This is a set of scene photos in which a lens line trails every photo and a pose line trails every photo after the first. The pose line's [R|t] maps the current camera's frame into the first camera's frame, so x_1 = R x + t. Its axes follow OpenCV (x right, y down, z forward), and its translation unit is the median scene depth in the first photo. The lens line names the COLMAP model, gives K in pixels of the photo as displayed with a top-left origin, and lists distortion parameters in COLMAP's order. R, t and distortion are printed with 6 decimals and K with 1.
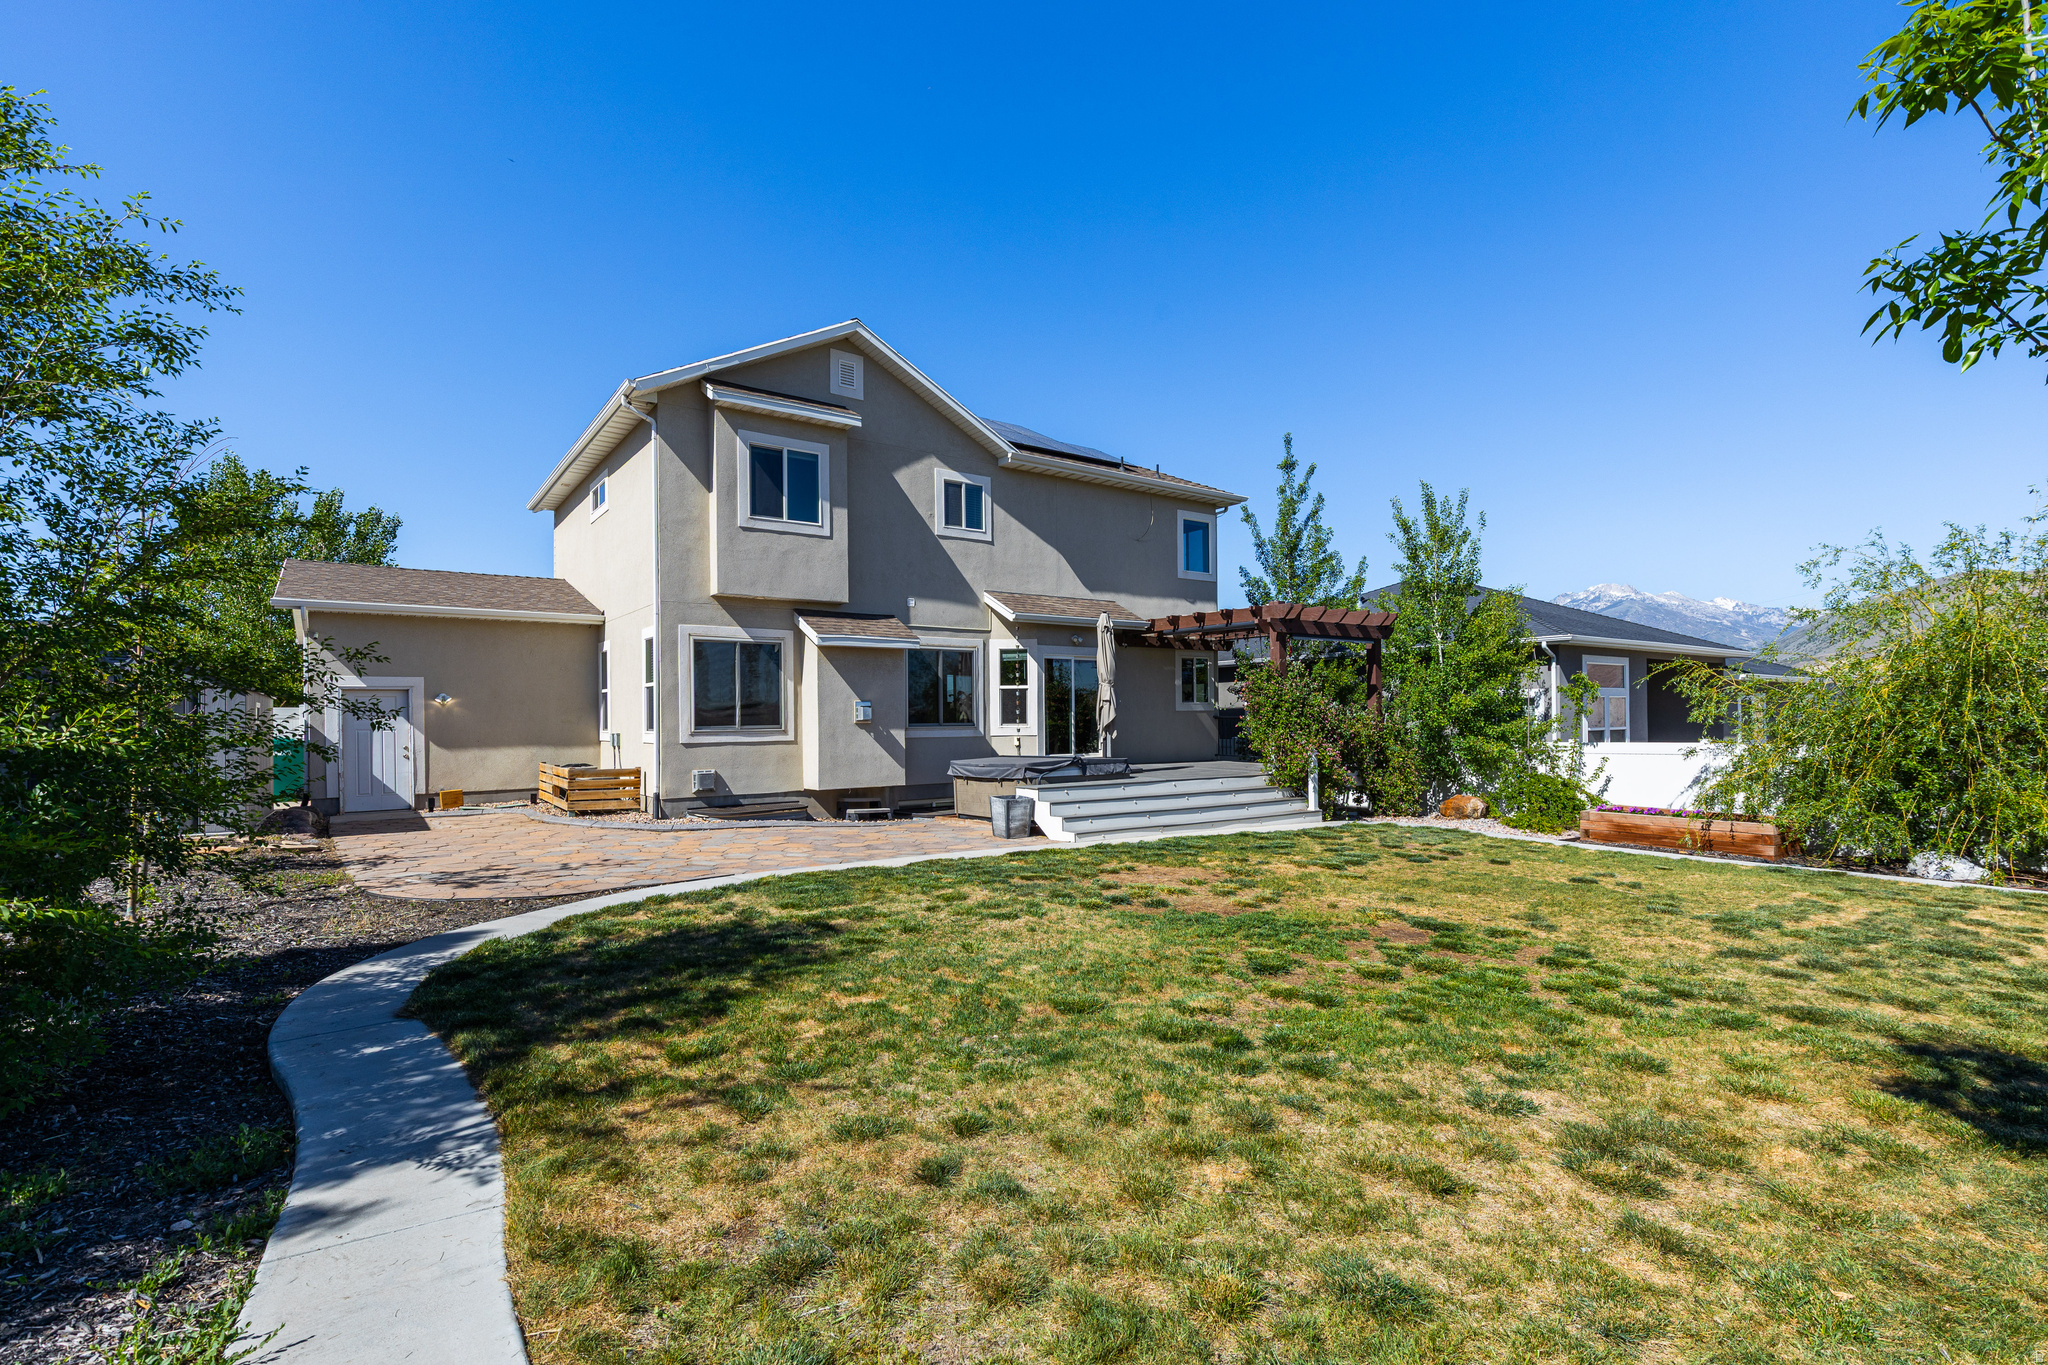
lens RADIAL K [[930.3, 0, 1020.1], [0, 930.3, 709.6], [0, 0, 1]] dist [0.006141, -0.002790]
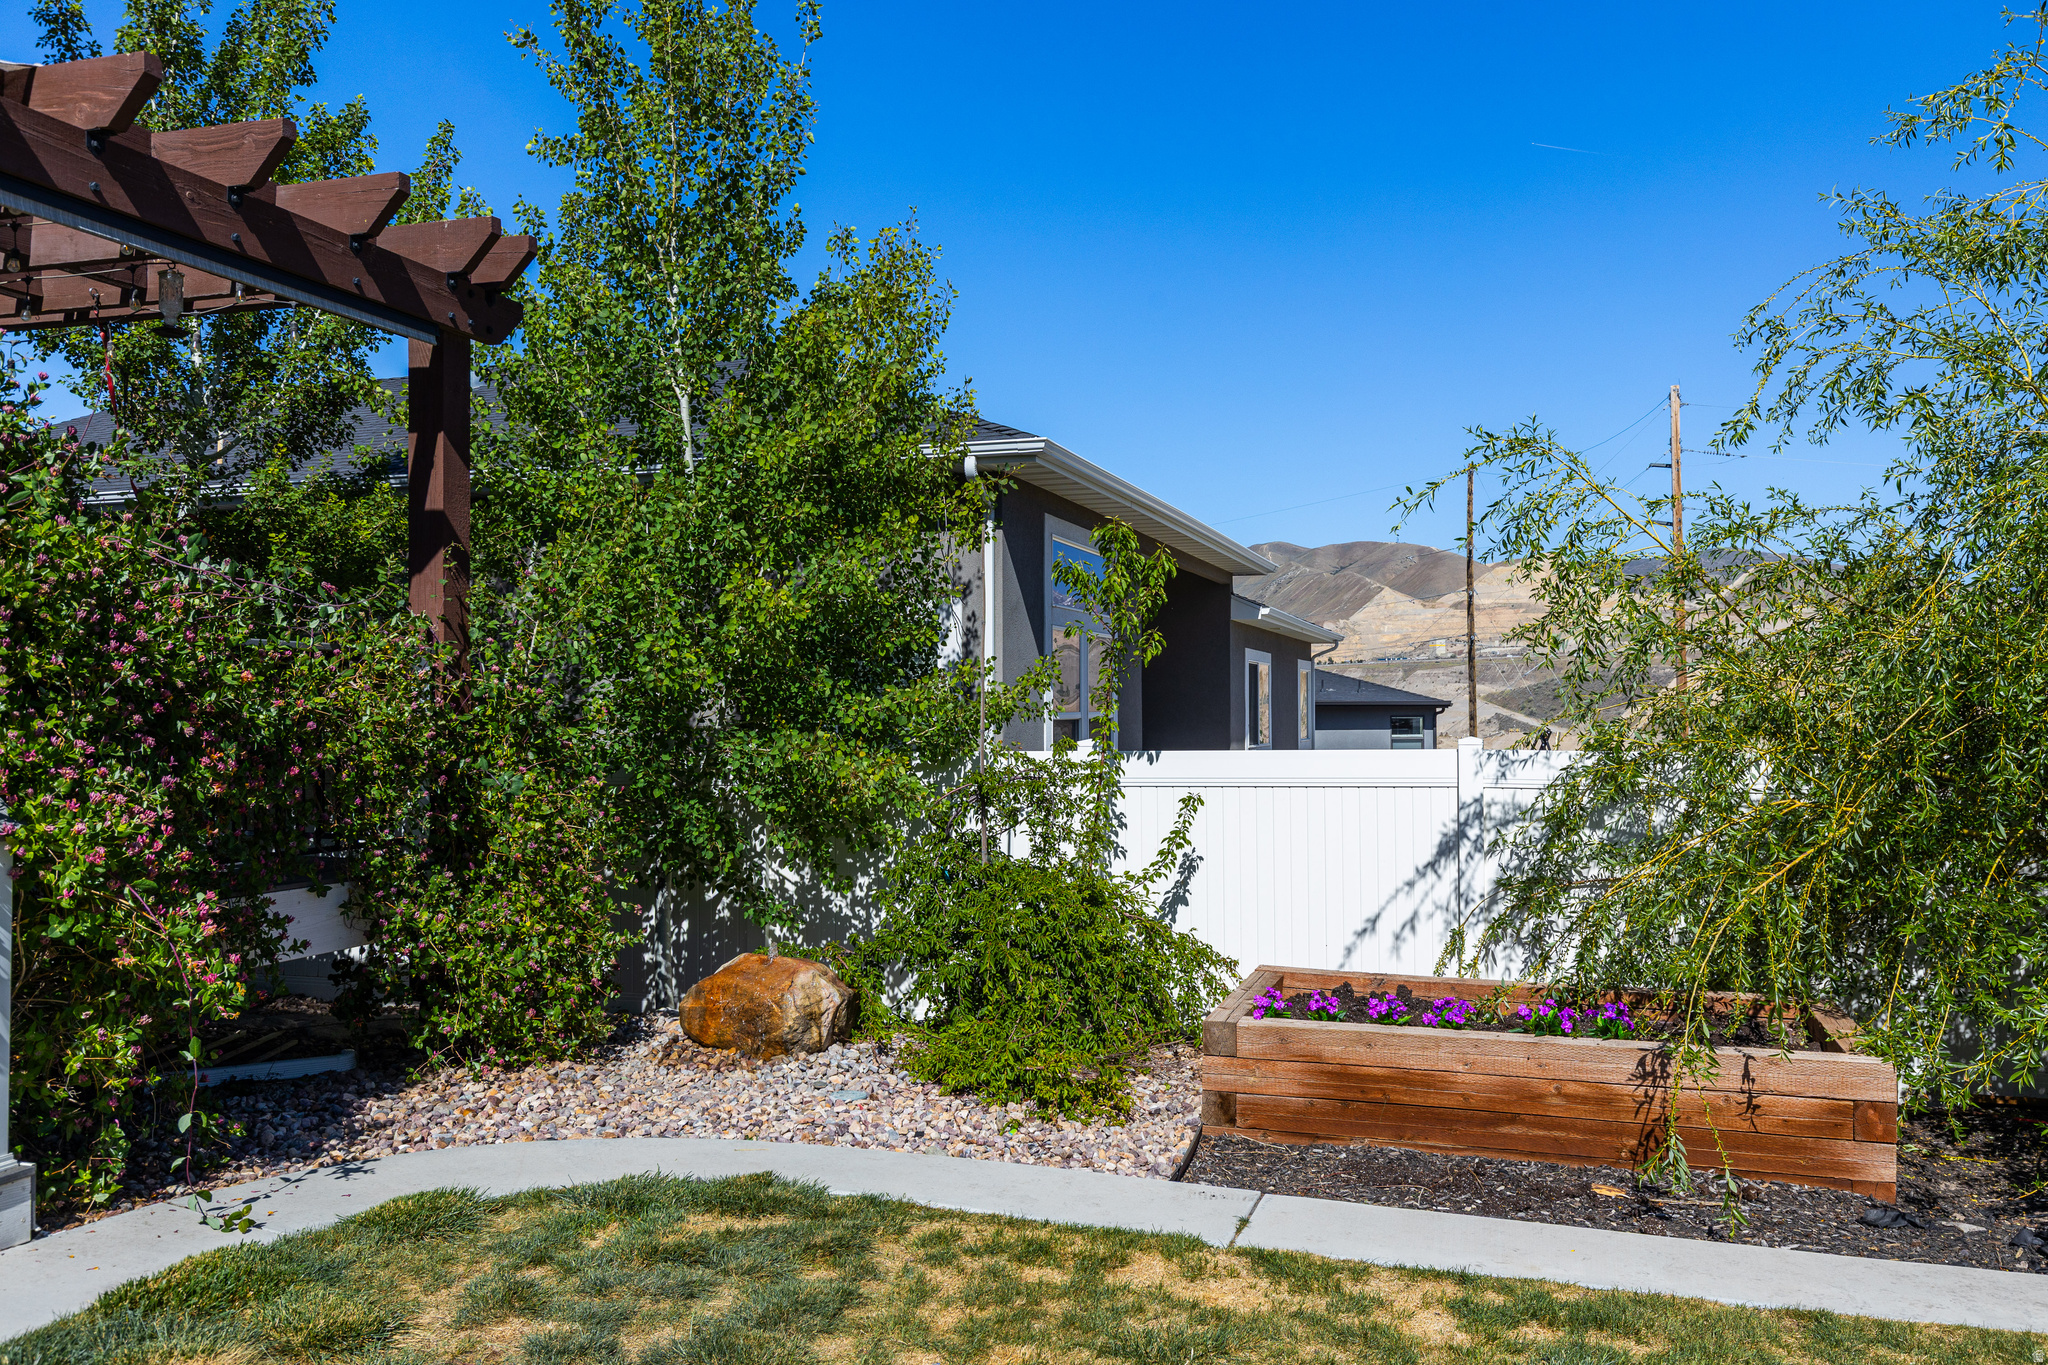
lens RADIAL K [[1604.7, 0, 1019.8], [0, 1604.7, 692.6], [0, 0, 1]] dist [-0.015796, -0.008848]
pose [[0.805032, 0.013266, 0.593083, 0.302655], [-0.009940, 0.999911, -0.008873, 0.024510], [-0.593148, 0.001248, 0.805093, 0.679606]]
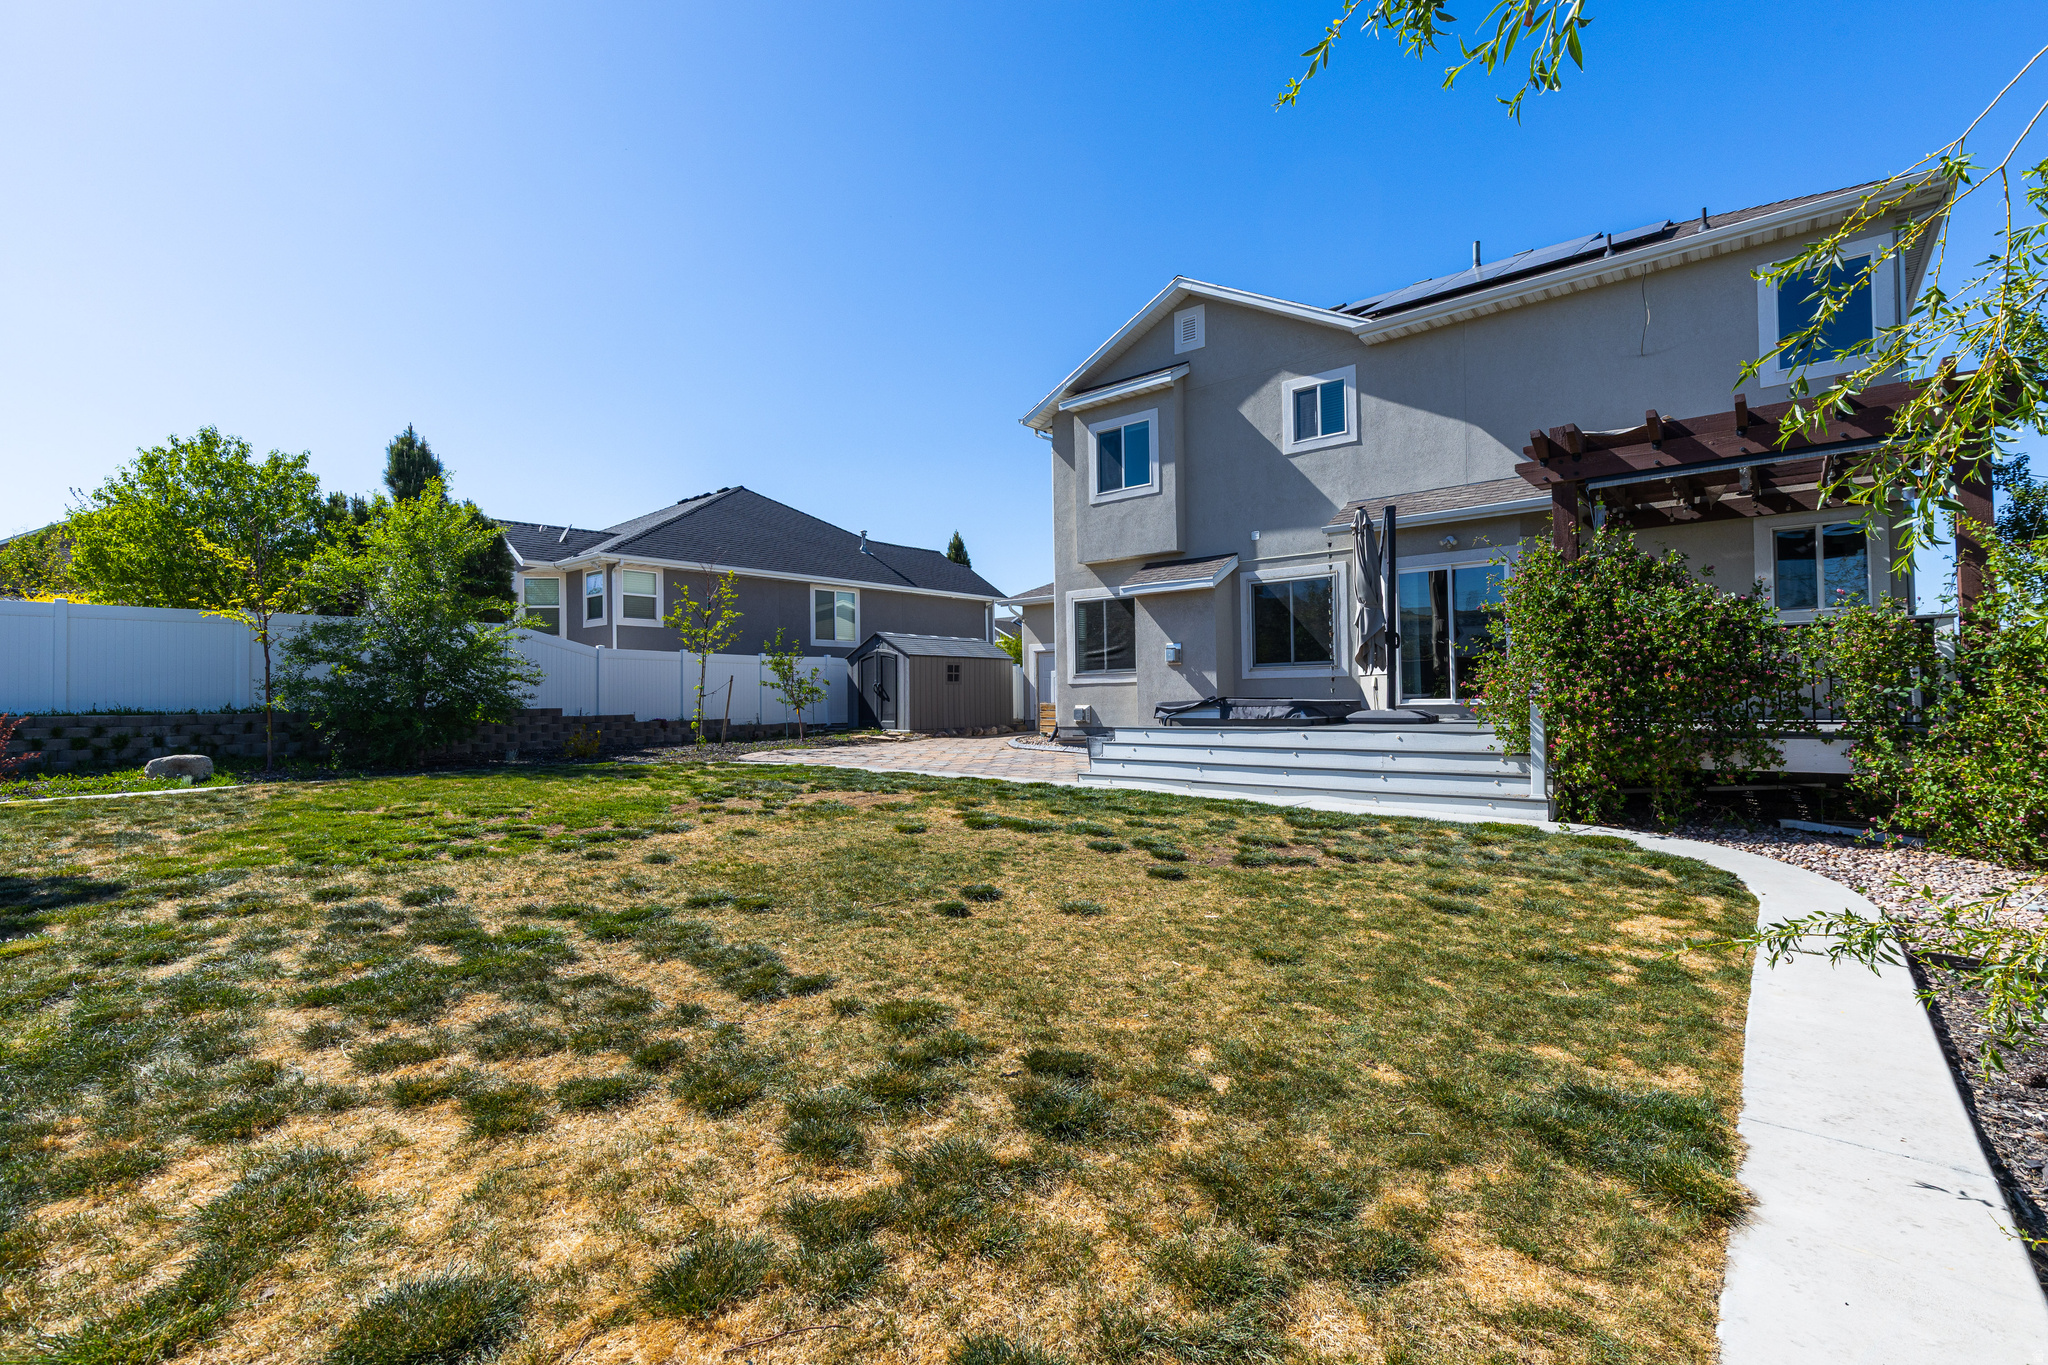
lens RADIAL K [[930.3, 0, 1006.5], [0, 930.3, 678.4], [0, 0, 1]] dist [0.006141, -0.002790]
pose [[0.247284, -0.012553, -0.968862, 0.807437], [0.026118, 0.999639, -0.006286, 0.032250], [0.968591, -0.023751, 0.247523, 0.565959]]
